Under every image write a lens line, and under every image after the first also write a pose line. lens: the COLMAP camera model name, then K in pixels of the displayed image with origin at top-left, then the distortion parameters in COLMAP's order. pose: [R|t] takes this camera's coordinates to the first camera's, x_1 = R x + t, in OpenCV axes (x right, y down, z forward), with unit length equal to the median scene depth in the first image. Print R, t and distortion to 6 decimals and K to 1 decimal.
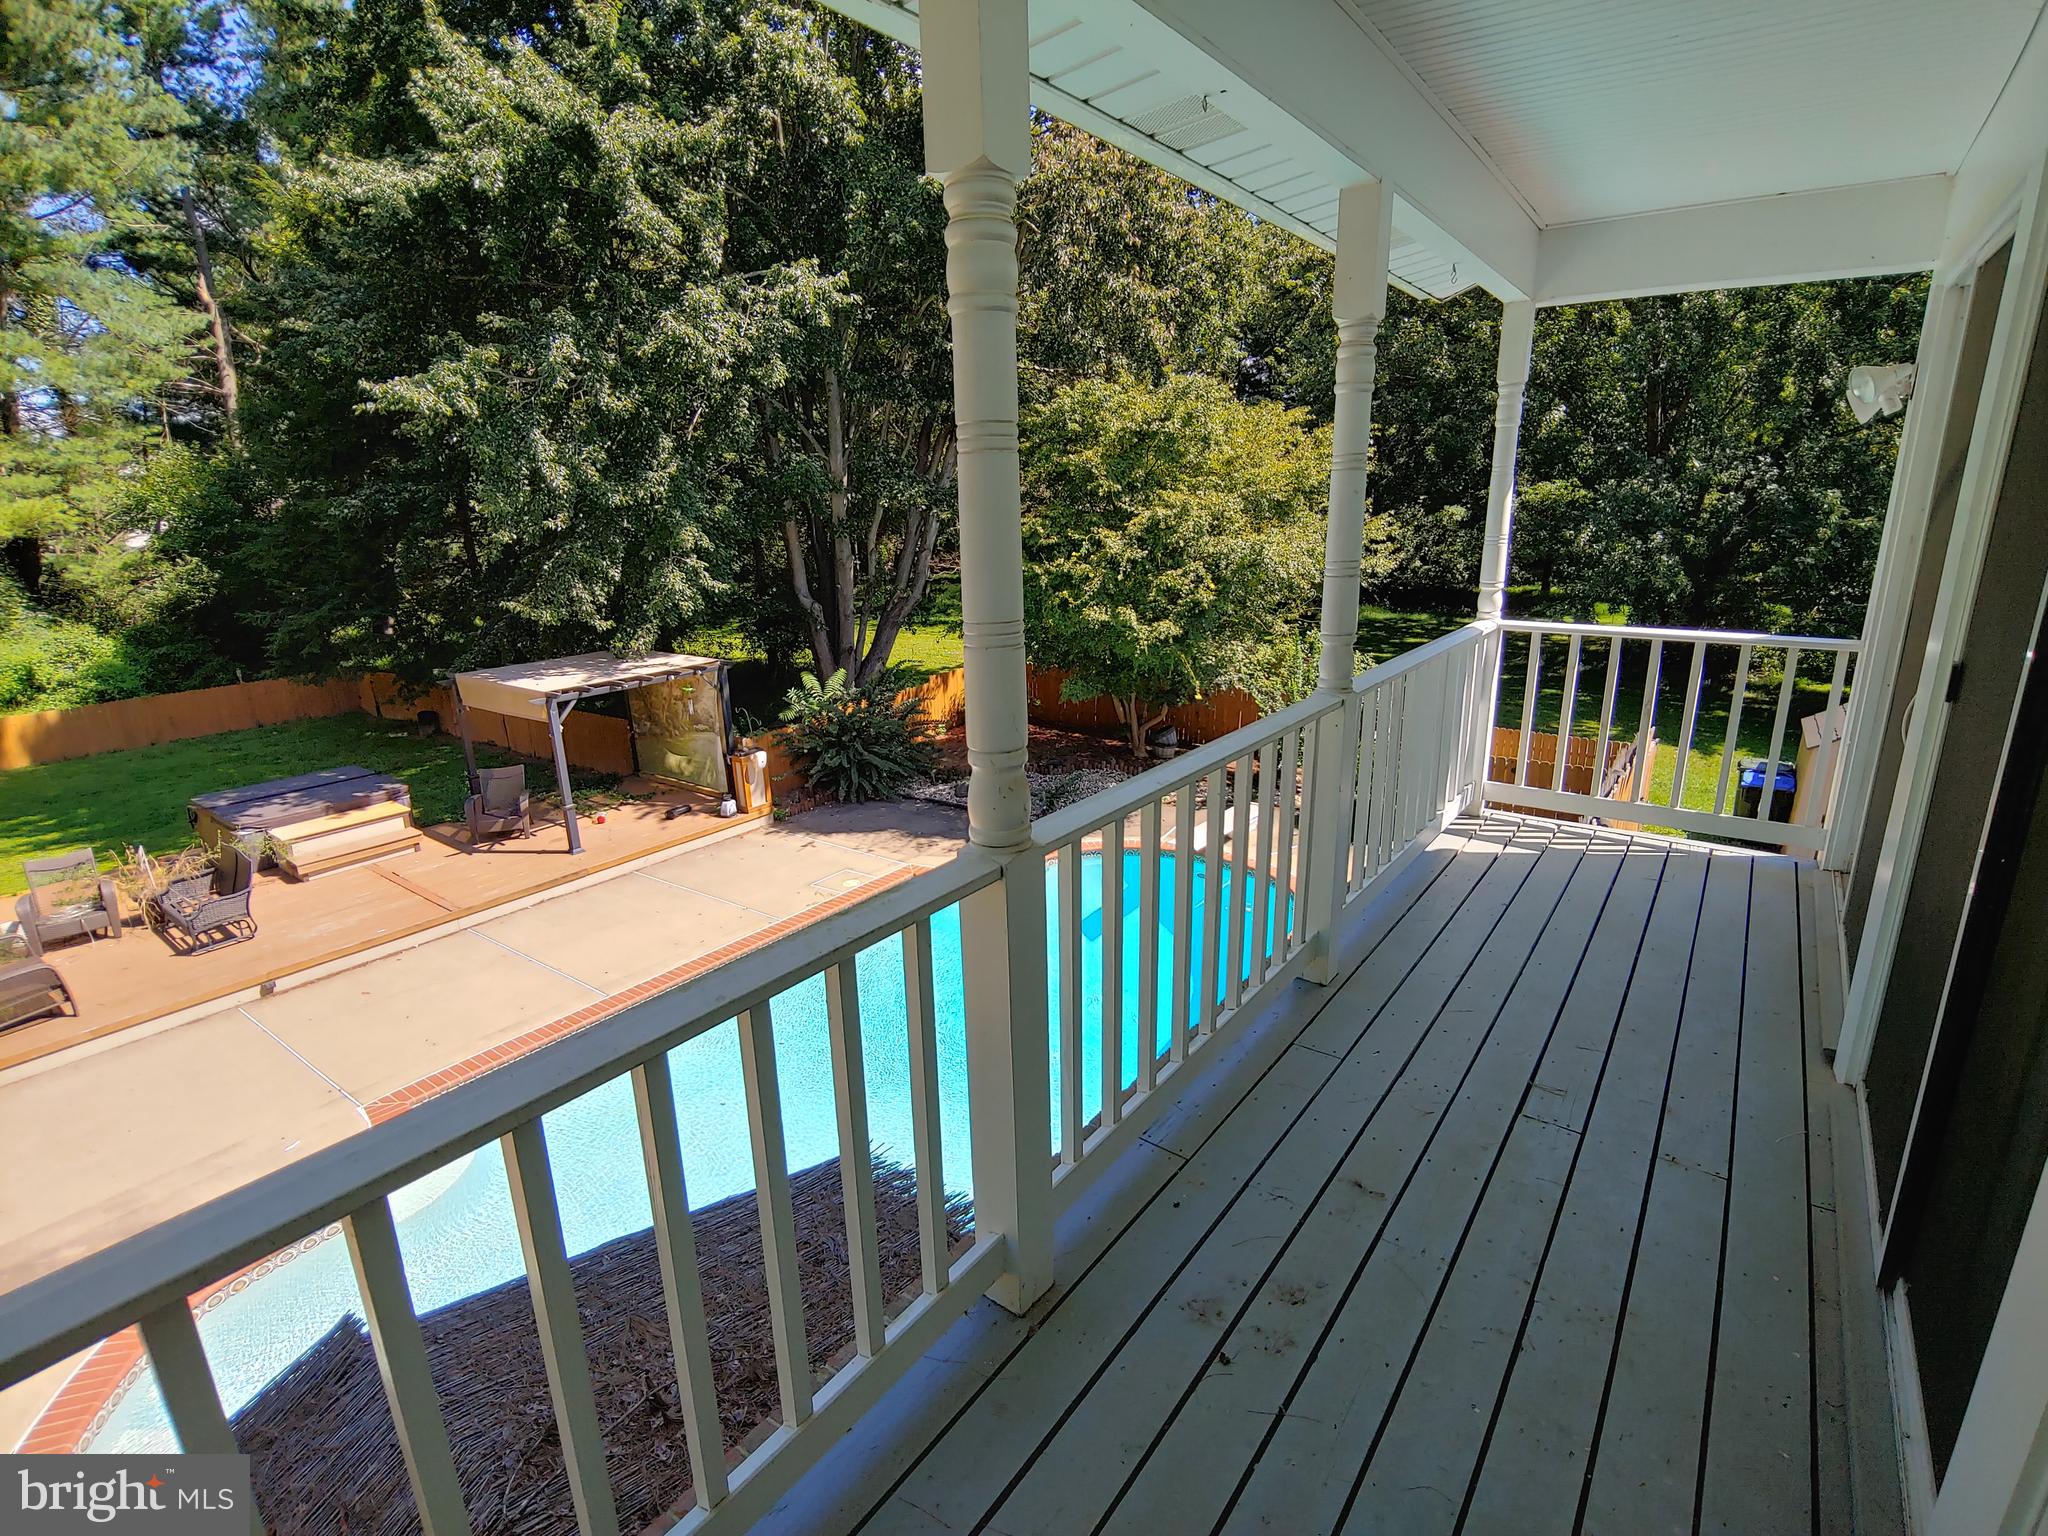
lens RADIAL K [[977.2, 0, 1028.2], [0, 977.2, 765.3], [0, 0, 1]] dist [-0.017734, -0.000888]
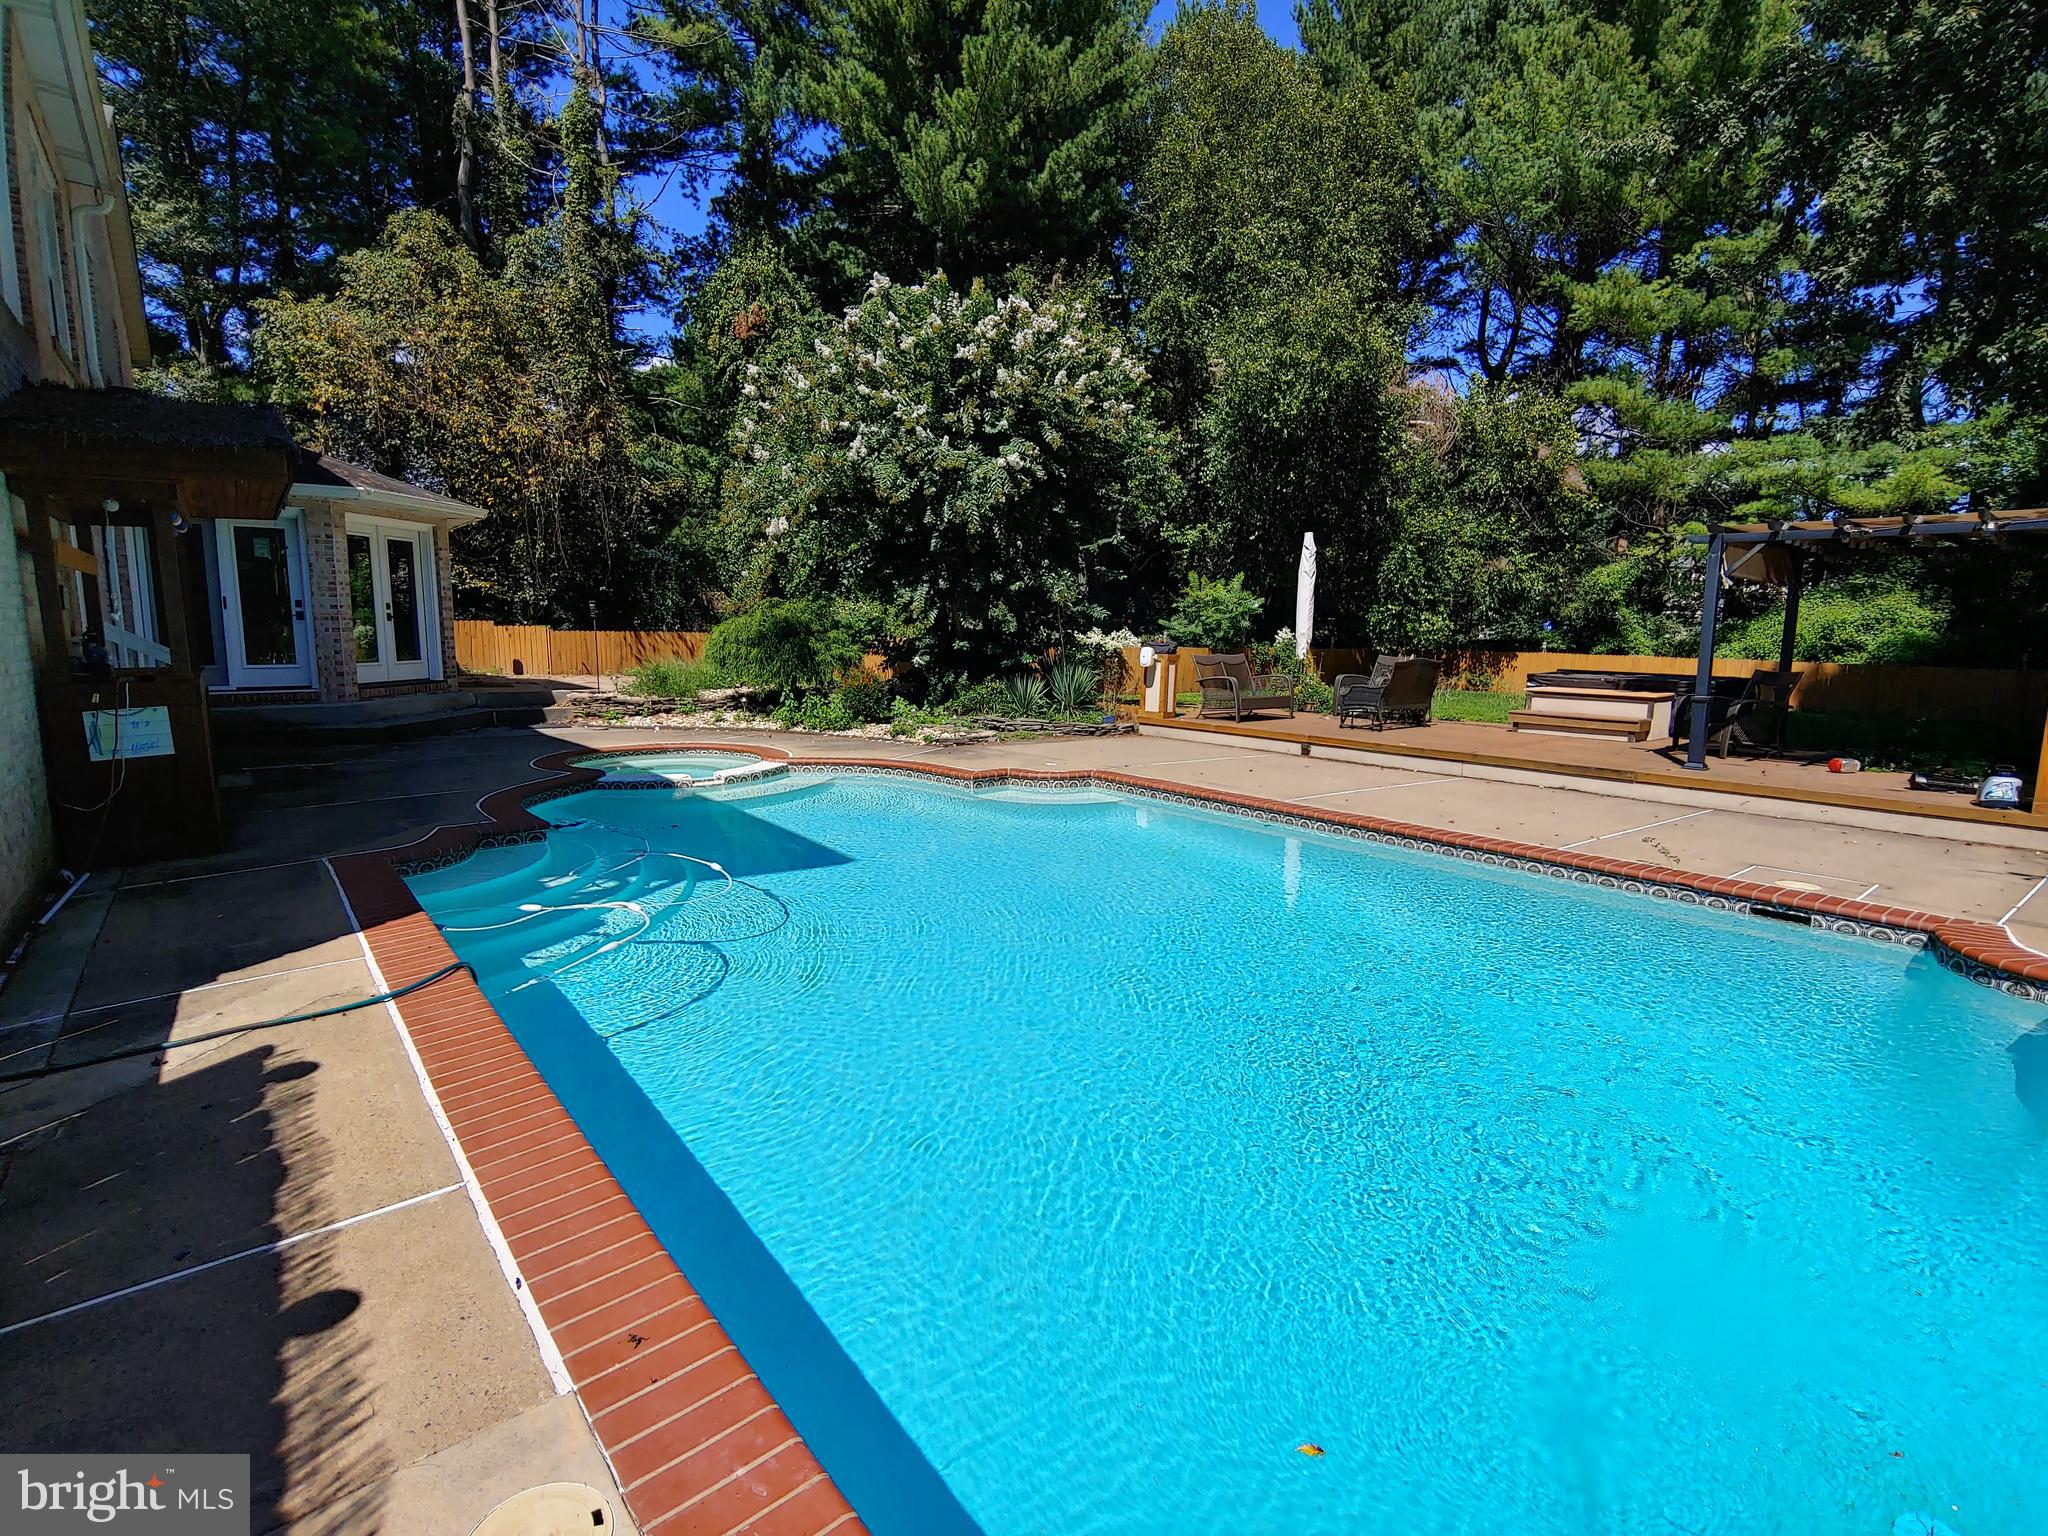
lens RADIAL K [[977.2, 0, 1038.8], [0, 977.2, 771.6], [0, 0, 1]] dist [-0.017734, -0.000888]
pose [[-0.237704, 0.163045, -0.957556, 0.290844], [-0.259849, 0.939208, 0.224426, 0.057379], [0.935935, 0.302167, -0.180887, 0.672329]]
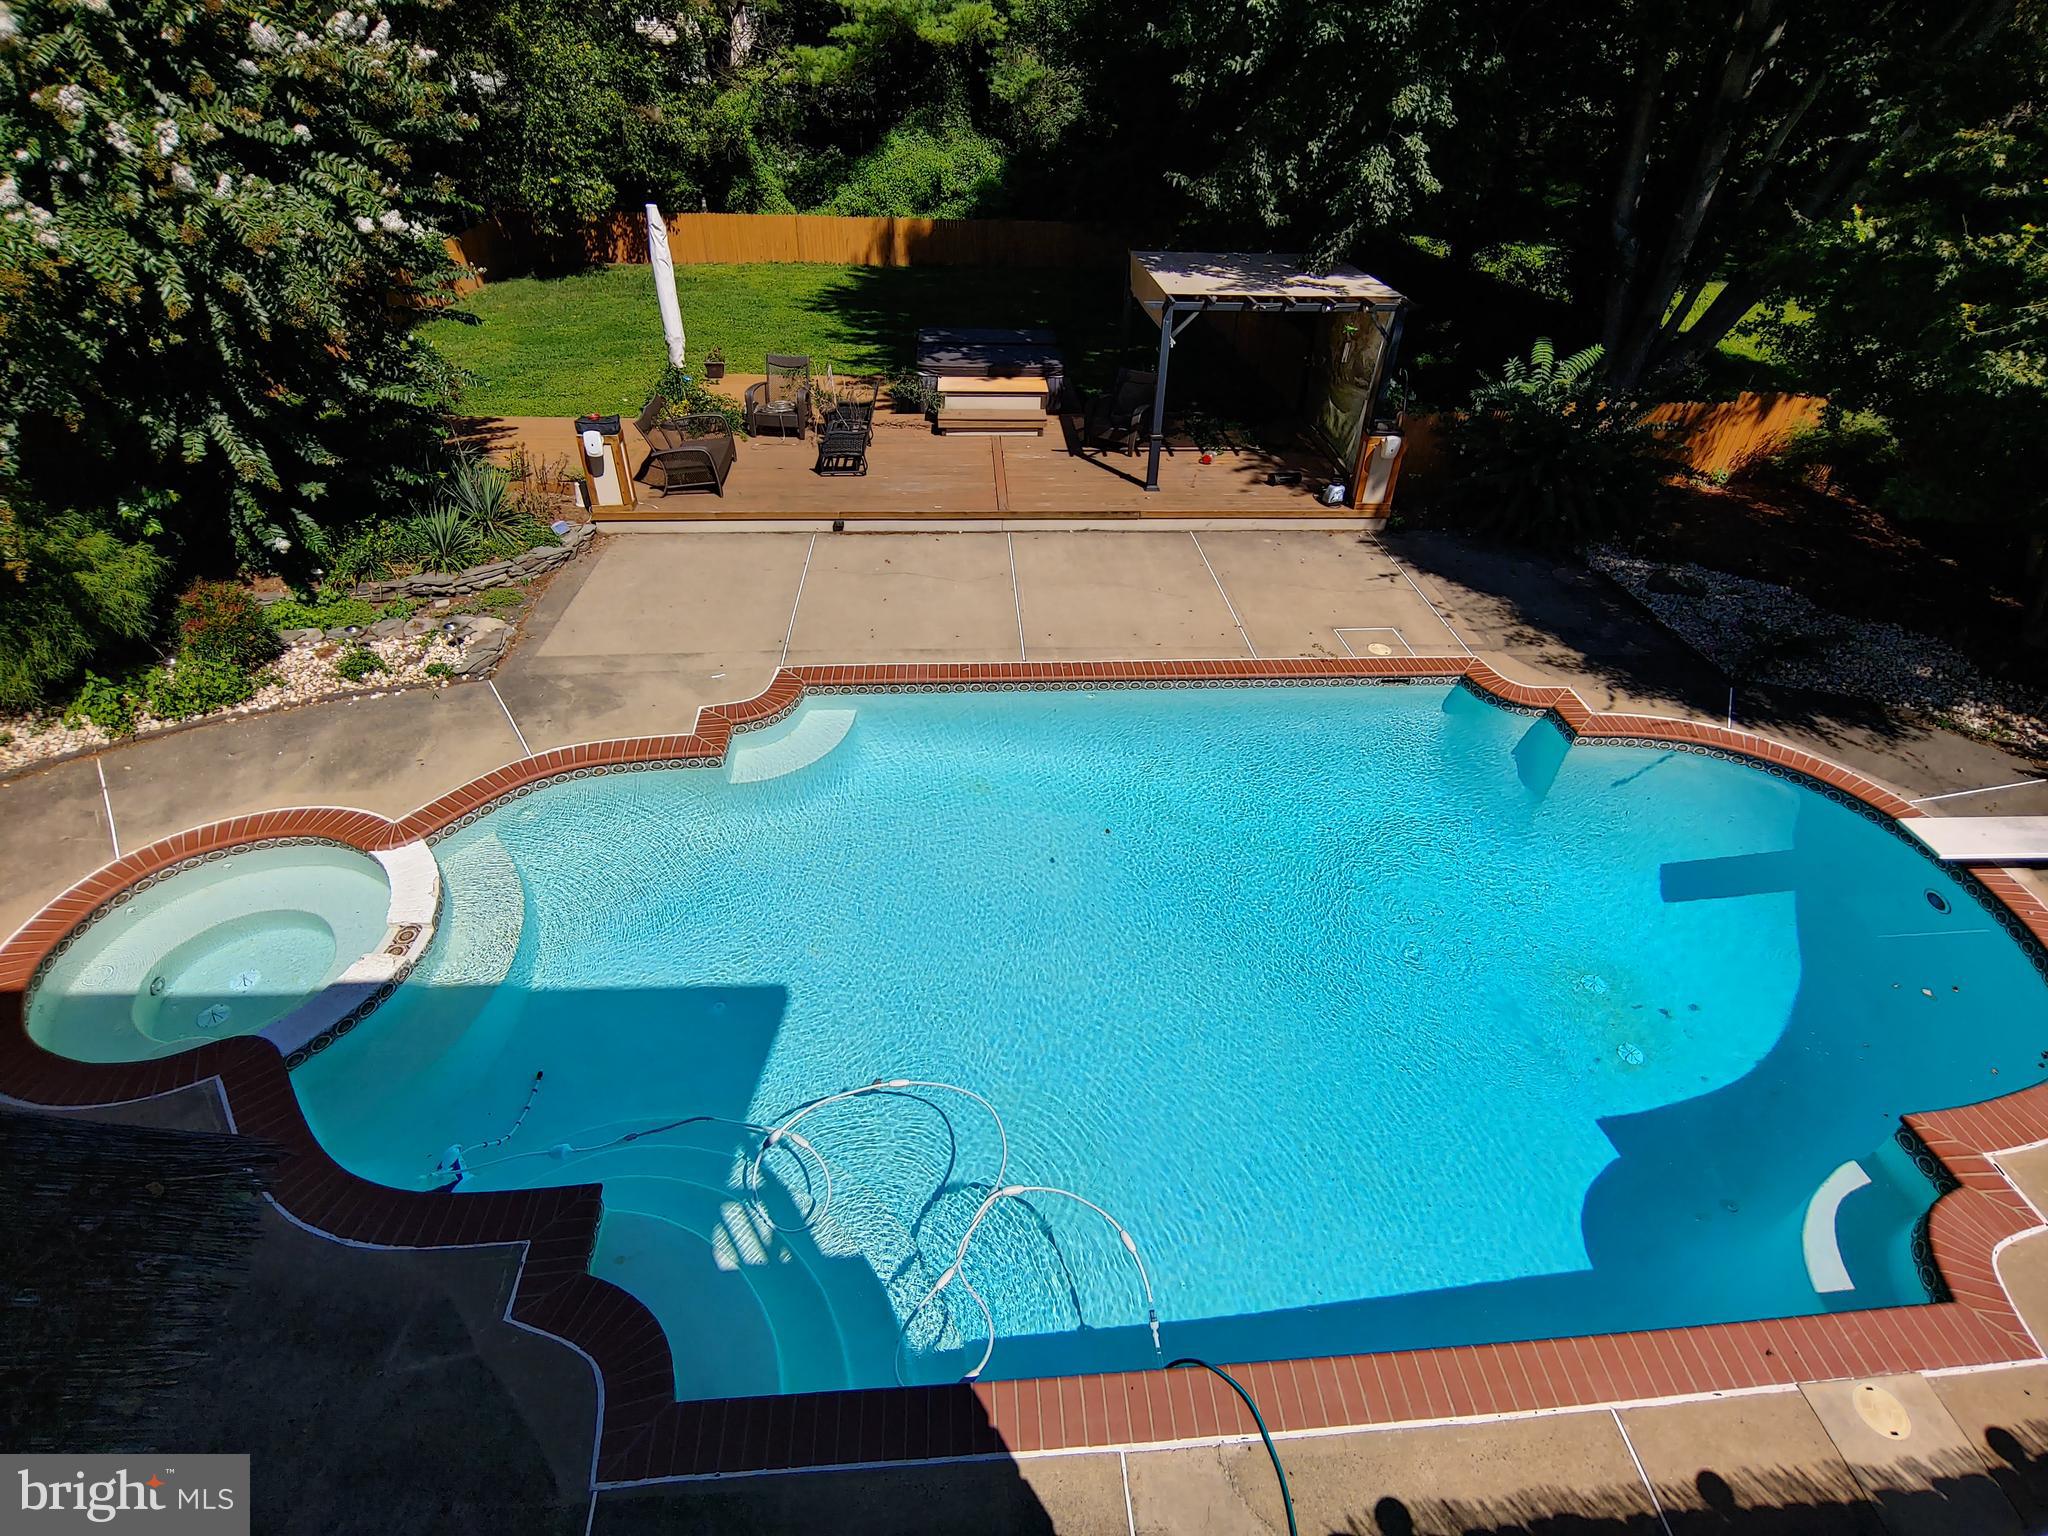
lens RADIAL K [[977.2, 0, 1036.8], [0, 977.2, 761.8], [0, 0, 1]] dist [-0.017734, -0.000888]
pose [[0.651758, 0.488021, -0.580558, 0.115902], [-0.242464, 0.859379, 0.450199, -0.073563], [0.718625, -0.152657, 0.678435, 0.256697]]
